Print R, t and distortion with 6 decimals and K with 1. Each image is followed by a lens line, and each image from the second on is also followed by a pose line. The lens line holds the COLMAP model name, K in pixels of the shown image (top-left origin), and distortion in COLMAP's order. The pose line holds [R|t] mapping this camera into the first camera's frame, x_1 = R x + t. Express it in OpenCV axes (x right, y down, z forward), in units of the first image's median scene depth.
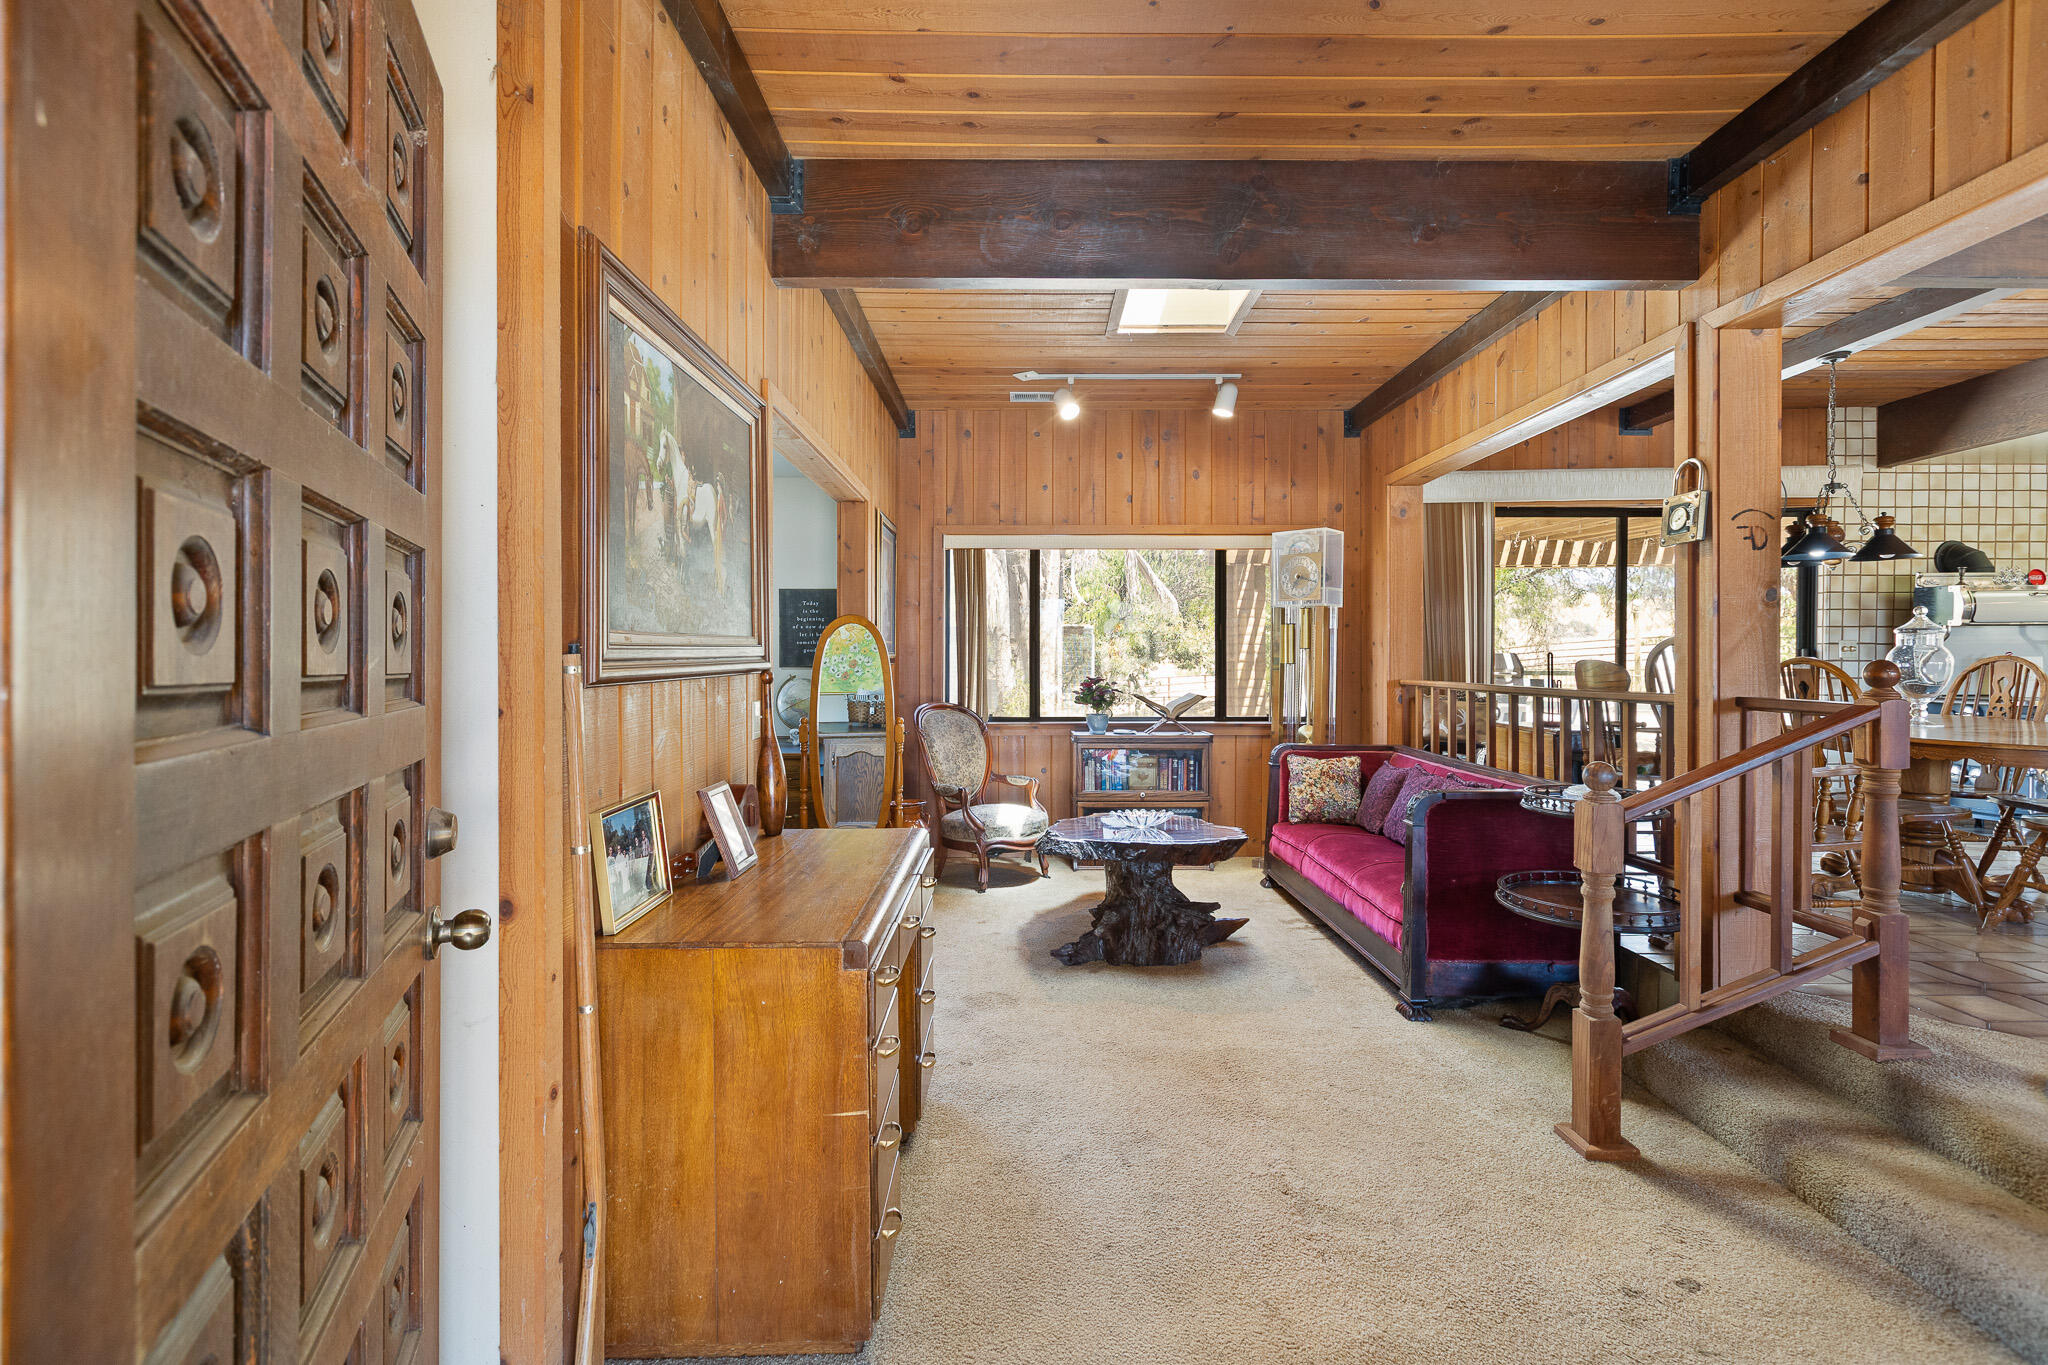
lens RADIAL K [[922.7, 0, 1003.3], [0, 922.7, 622.3], [0, 0, 1]] dist [-0.002625, 0.001099]
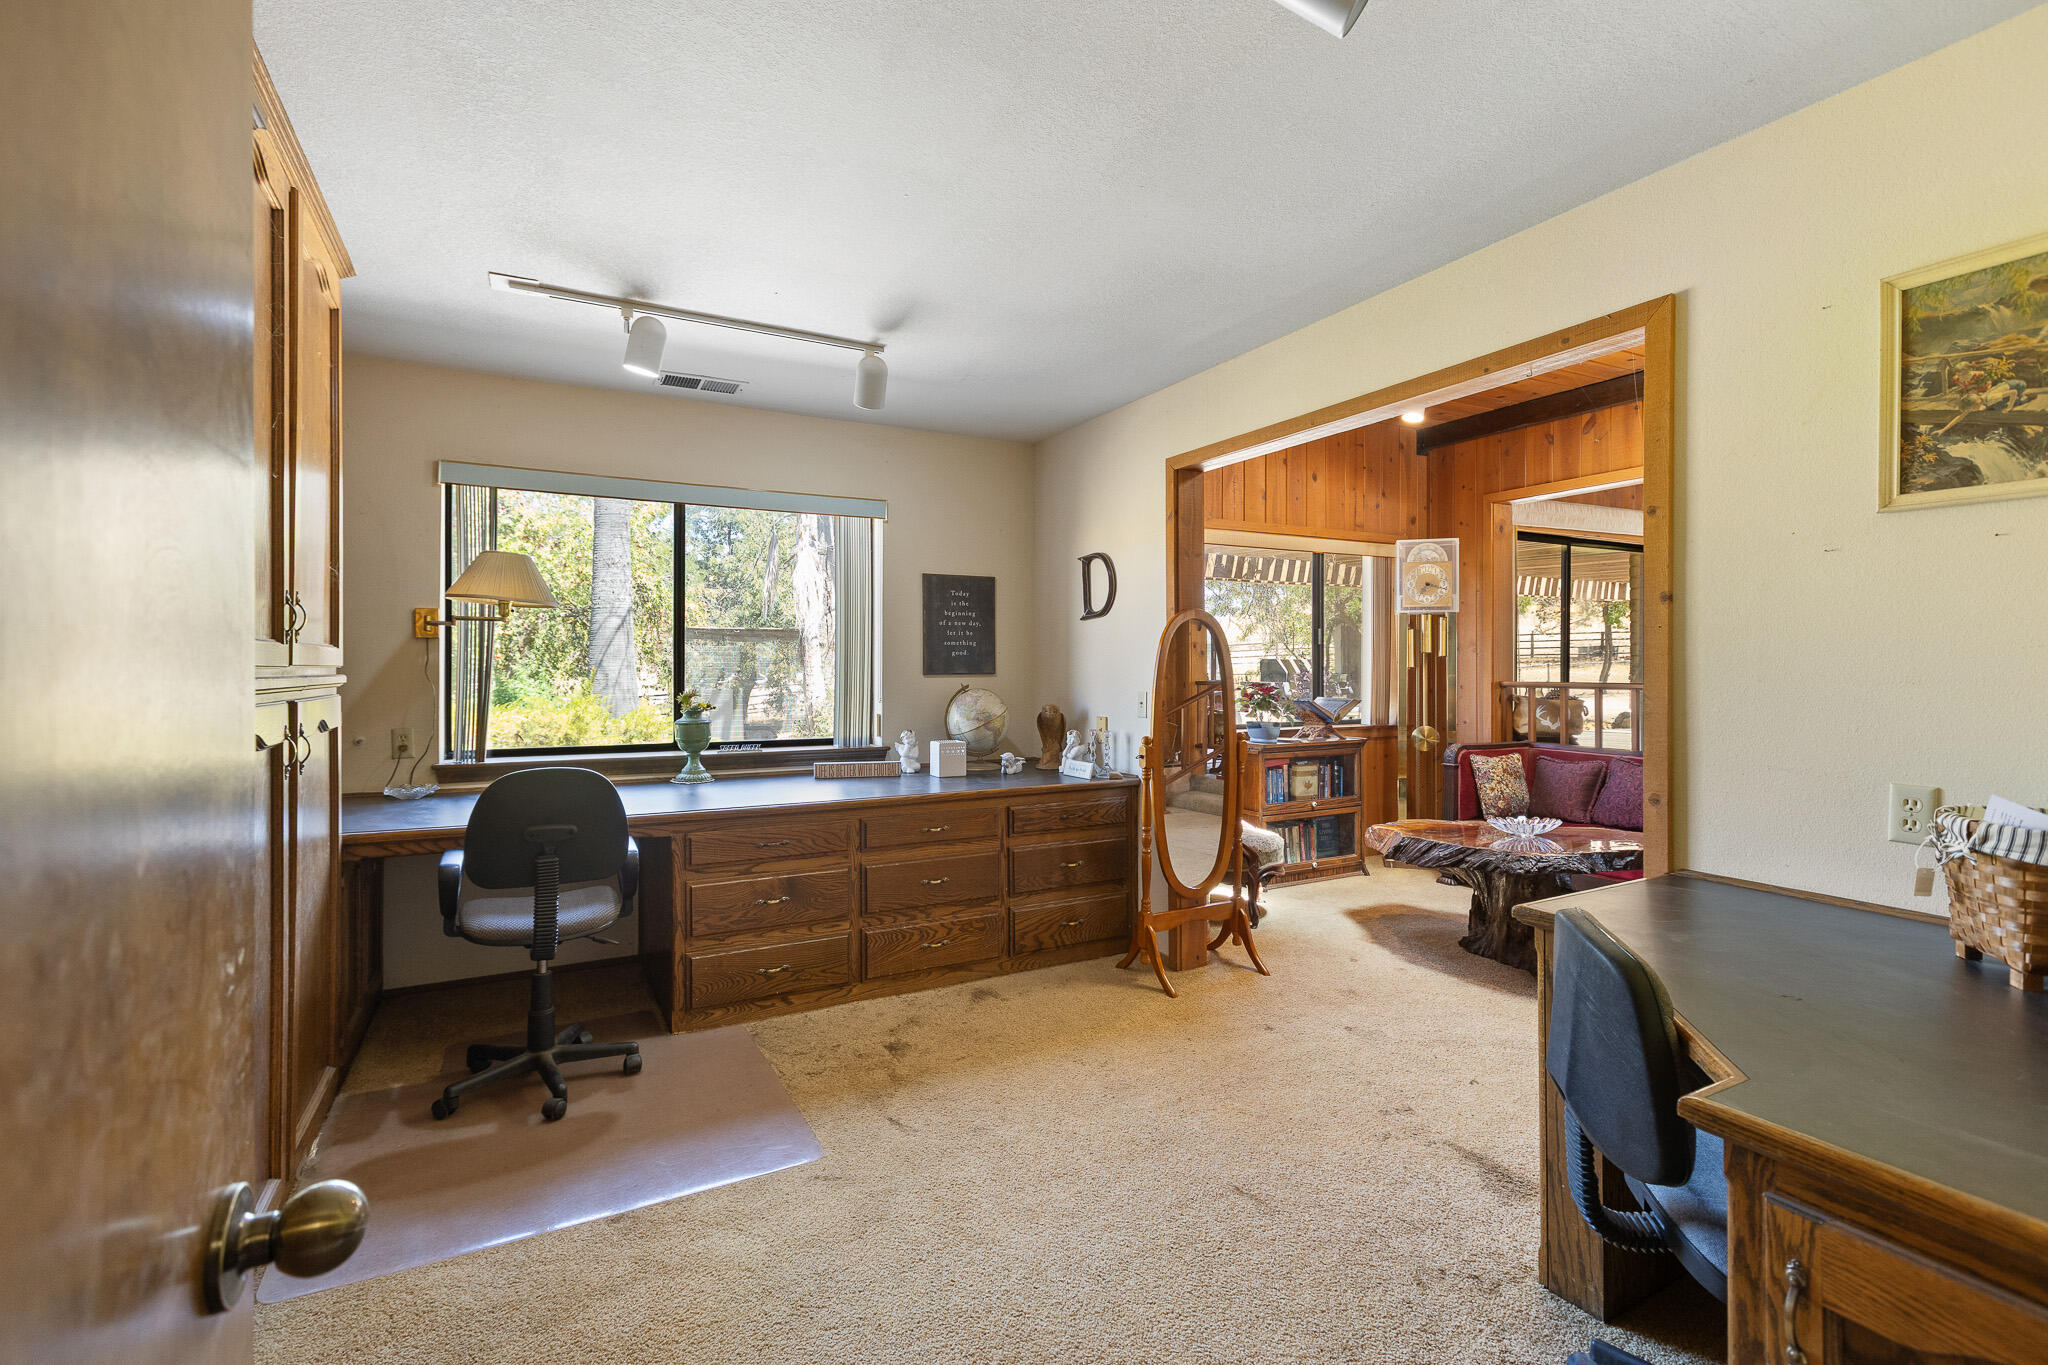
lens RADIAL K [[922.7, 0, 1021.5], [0, 922.7, 625.4], [0, 0, 1]] dist [-0.002625, 0.001099]
pose [[0.882723, 0.016603, 0.469601, -0.535470], [-0.015558, 0.999860, -0.006107, 0.010464], [-0.469637, -0.001915, 0.882858, 0.275569]]
